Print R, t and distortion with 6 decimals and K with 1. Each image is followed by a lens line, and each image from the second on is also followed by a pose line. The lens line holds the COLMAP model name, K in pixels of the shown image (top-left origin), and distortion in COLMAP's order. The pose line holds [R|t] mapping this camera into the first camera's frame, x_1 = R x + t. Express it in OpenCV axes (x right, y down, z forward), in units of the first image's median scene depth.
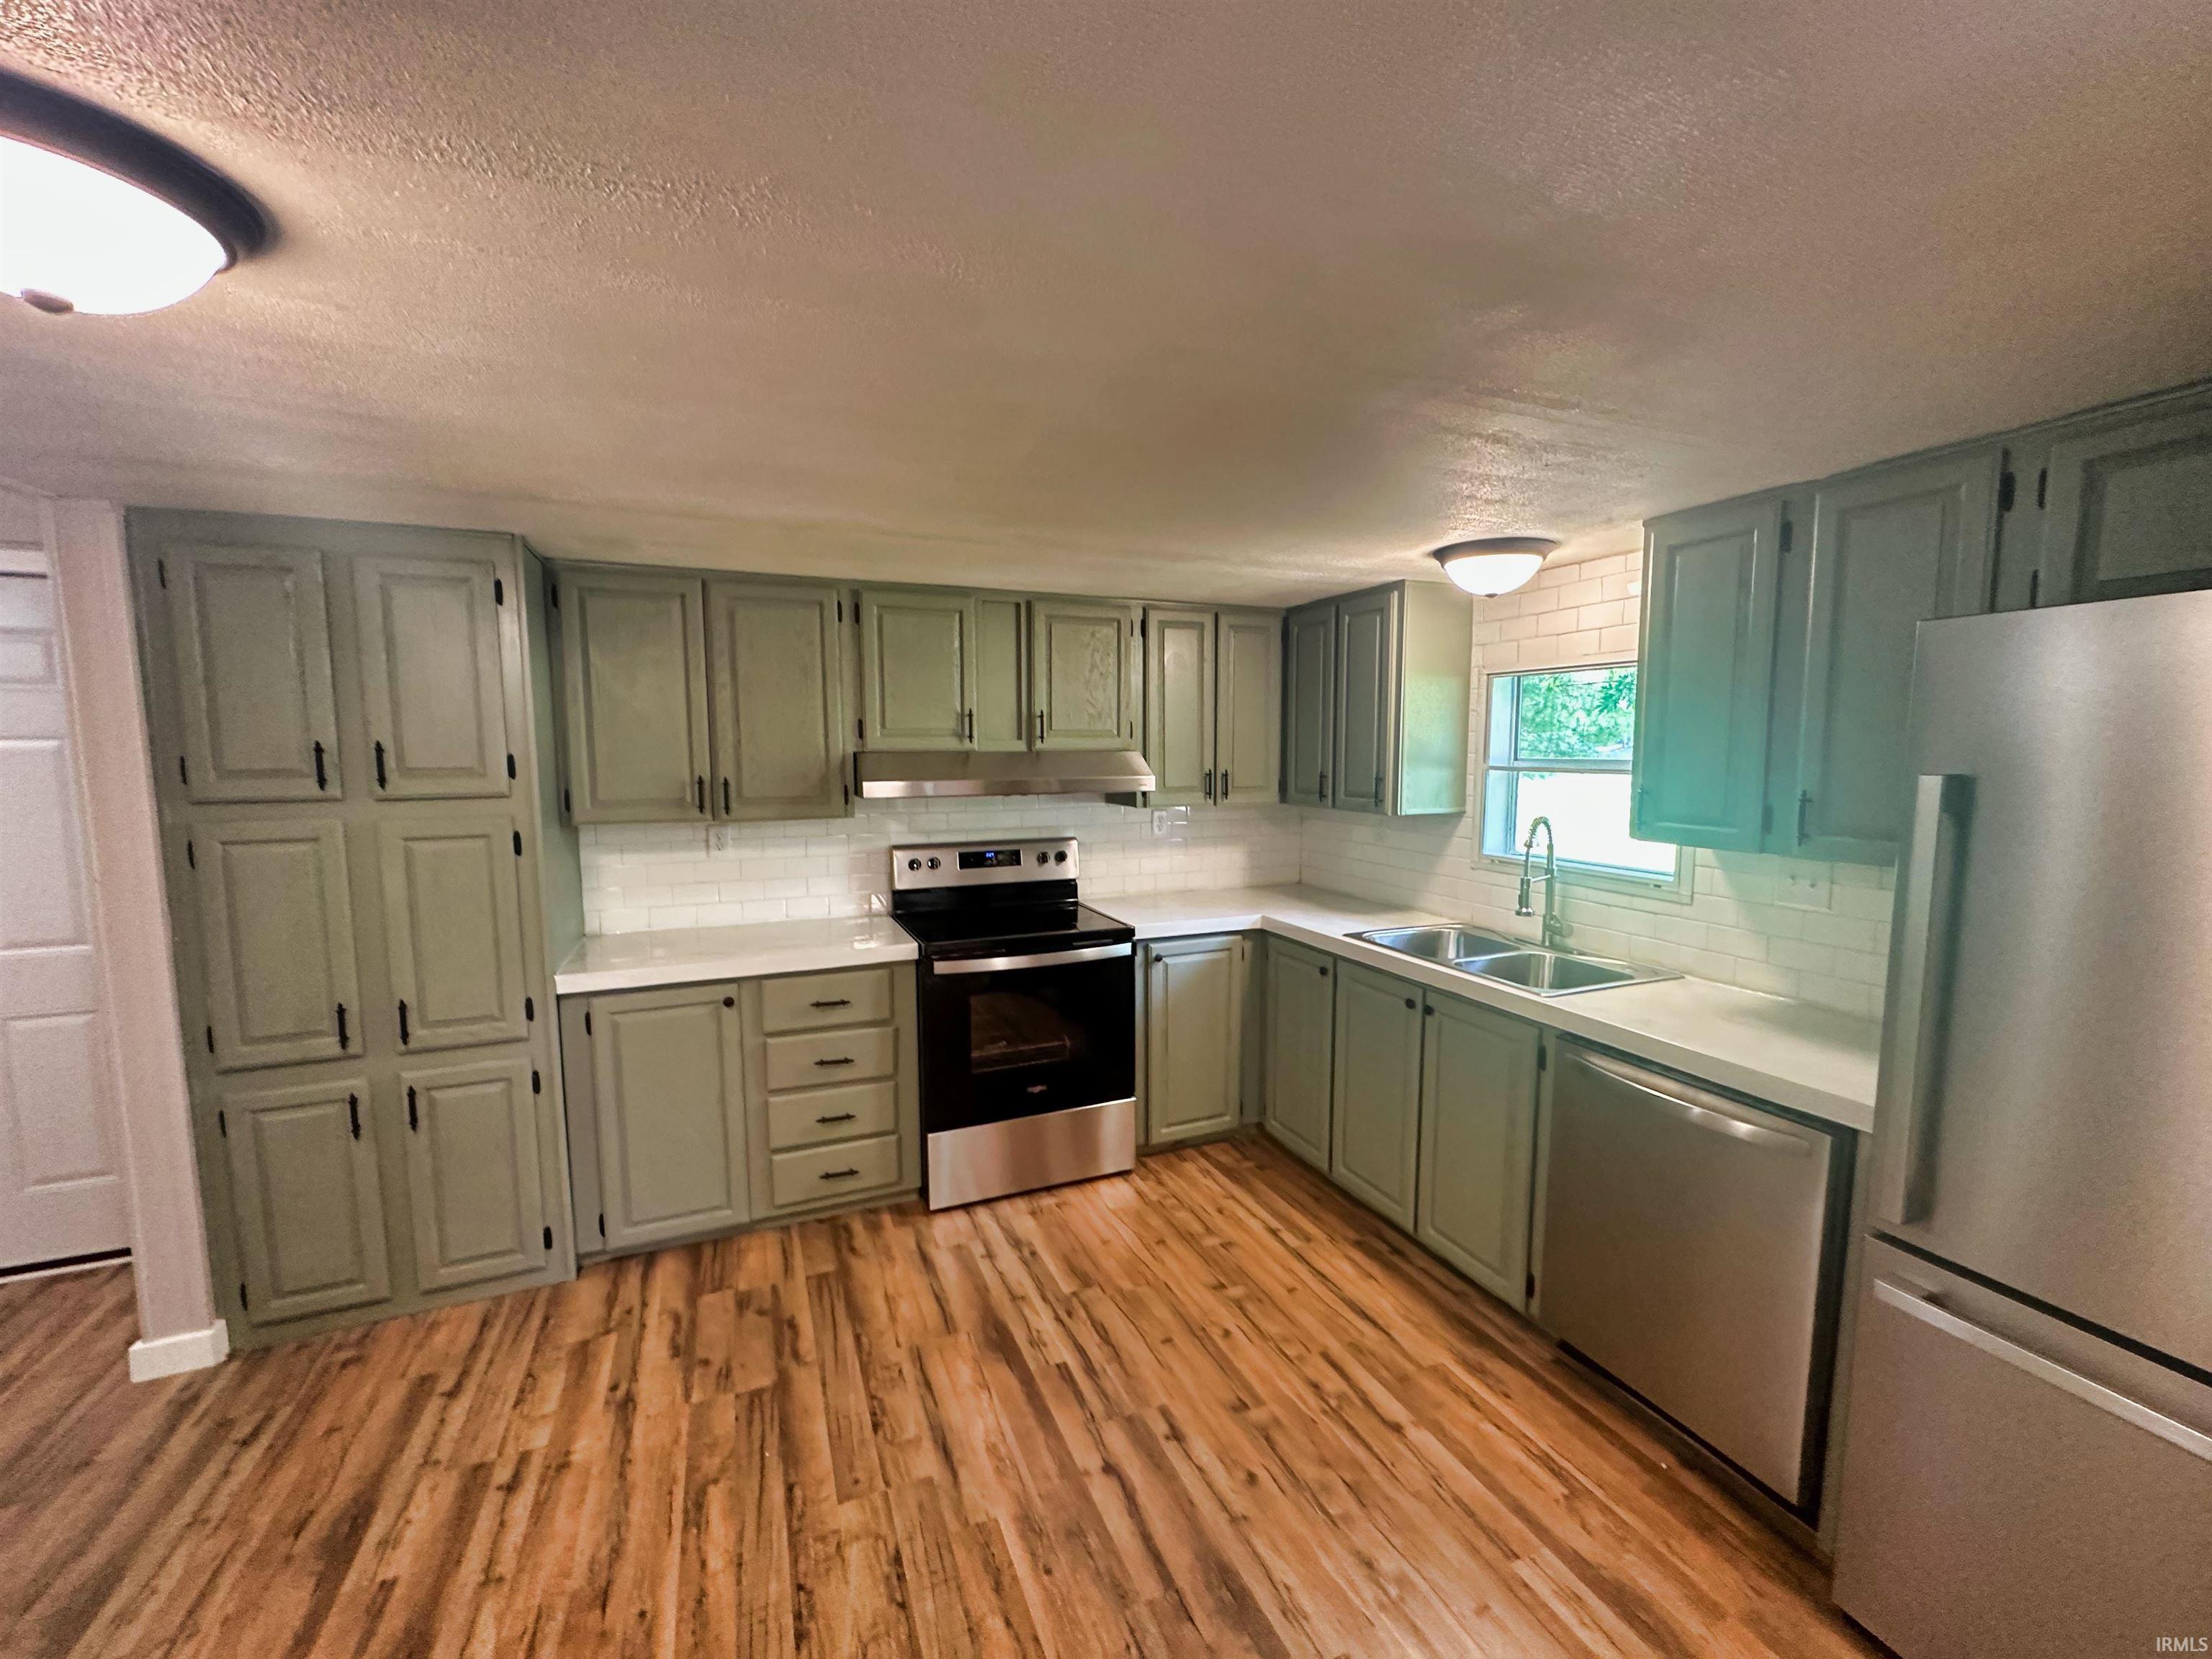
lens RADIAL K [[886.1, 0, 1109.5], [0, 886.1, 835.5], [0, 0, 1]] dist [-0.002940, -0.000378]
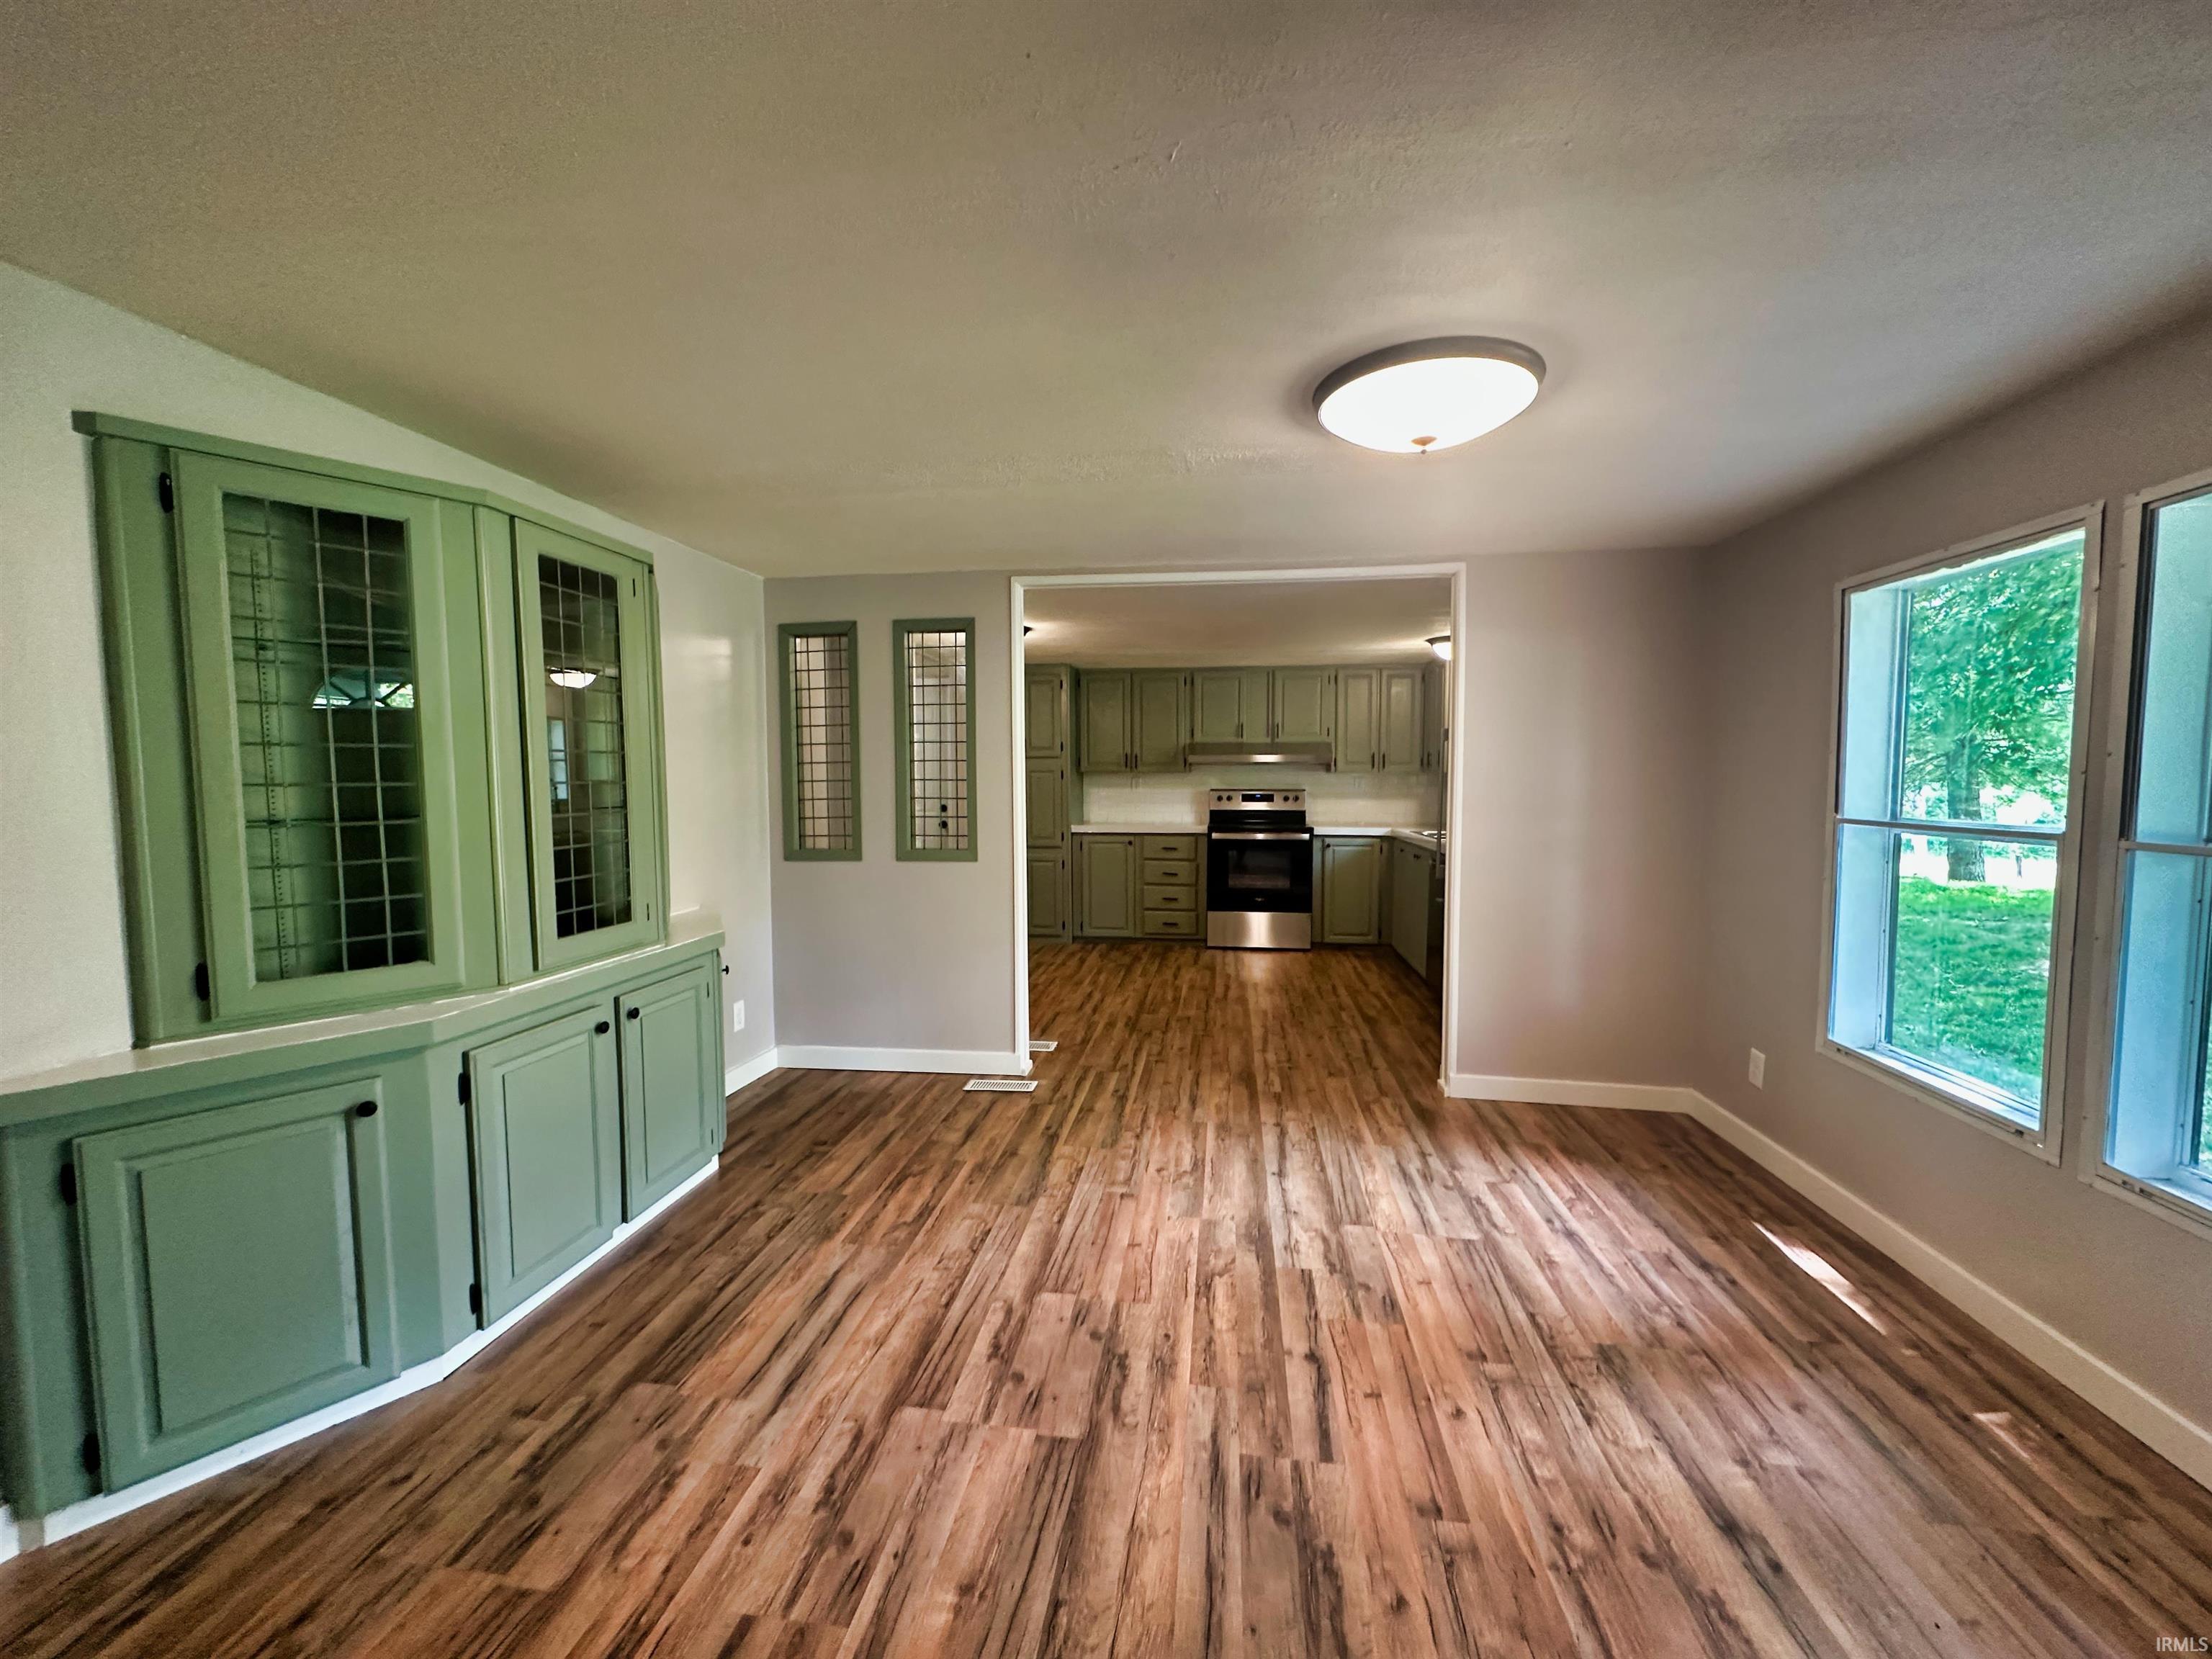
lens RADIAL K [[886.1, 0, 1111.2], [0, 886.1, 833.7], [0, 0, 1]] dist [-0.002940, -0.000378]
pose [[0.860390, 0.032177, -0.508620, 0.723440], [-0.052999, 0.998243, -0.026502, 0.214175], [0.506874, 0.049758, 0.860583, -1.069942]]
